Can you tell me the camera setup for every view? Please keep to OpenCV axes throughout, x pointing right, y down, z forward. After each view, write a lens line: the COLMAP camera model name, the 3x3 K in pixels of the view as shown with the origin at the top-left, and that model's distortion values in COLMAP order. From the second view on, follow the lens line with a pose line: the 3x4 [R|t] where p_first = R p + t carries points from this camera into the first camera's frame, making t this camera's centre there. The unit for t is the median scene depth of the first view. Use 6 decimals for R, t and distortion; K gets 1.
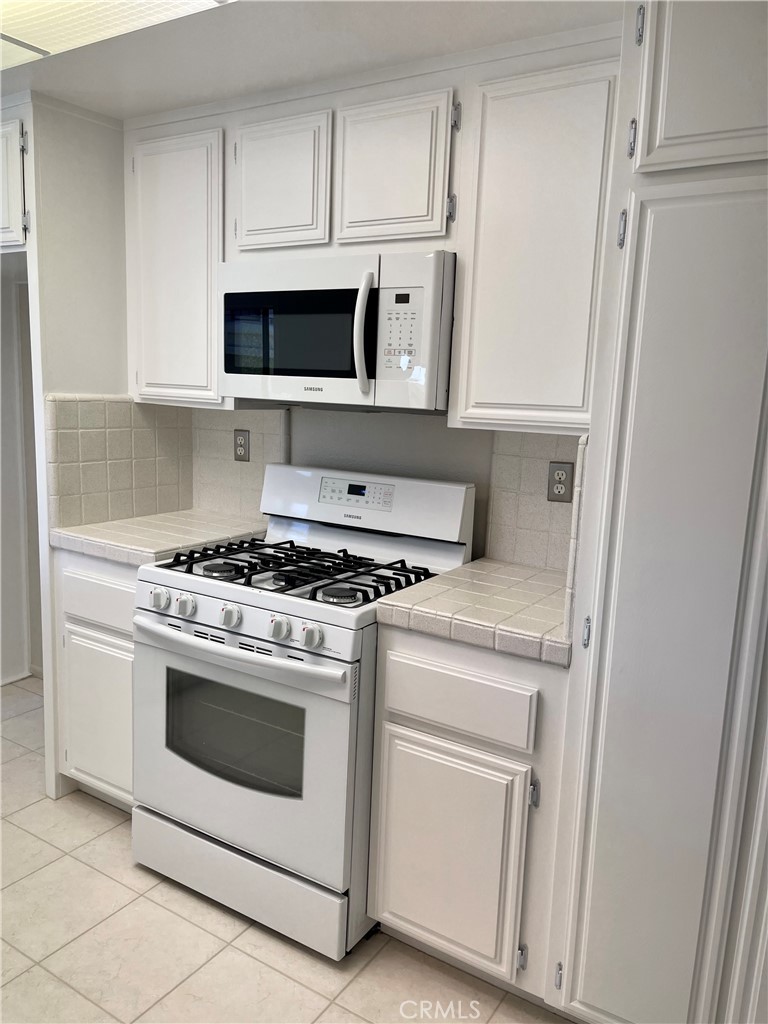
lens RADIAL K [[768.1, 0, 384.5], [0, 768.1, 512.7], [0, 0, 1]] dist [0.006321, -0.009983]
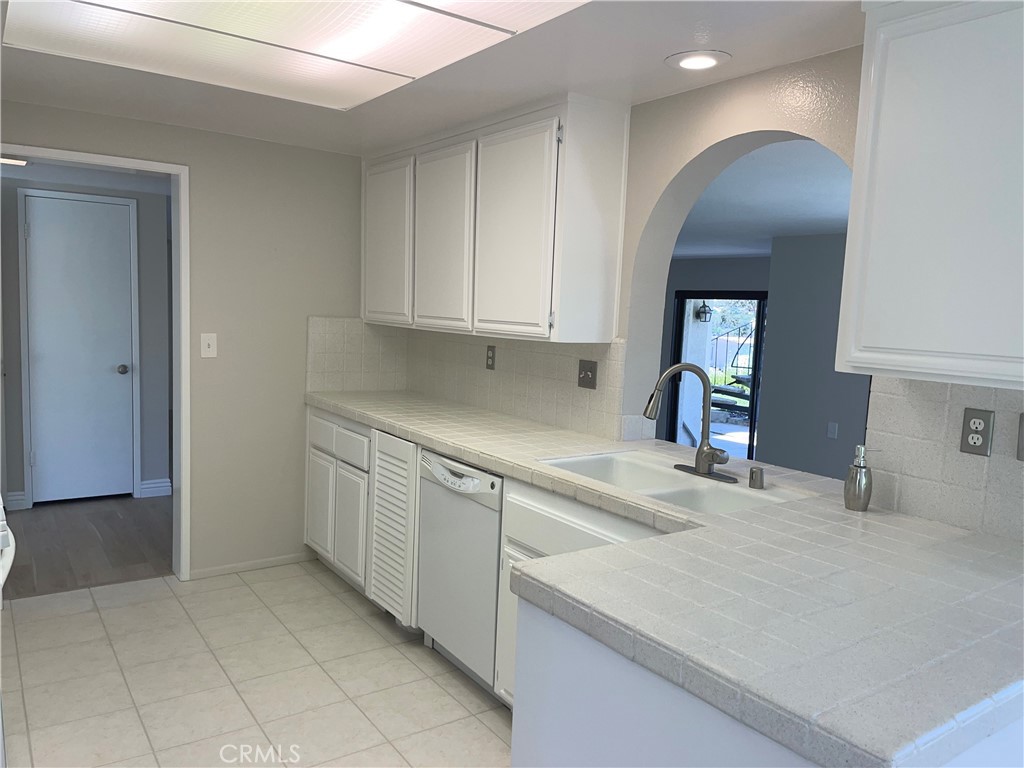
lens RADIAL K [[768.1, 0, 511.7], [0, 768.1, 385.3], [0, 0, 1]] dist [0.006321, -0.009983]
pose [[0.921716, 0.050165, -0.384608, 0.386340], [-0.081196, 0.994586, -0.064860, 0.047971], [0.379272, 0.091011, 0.920798, -0.242622]]
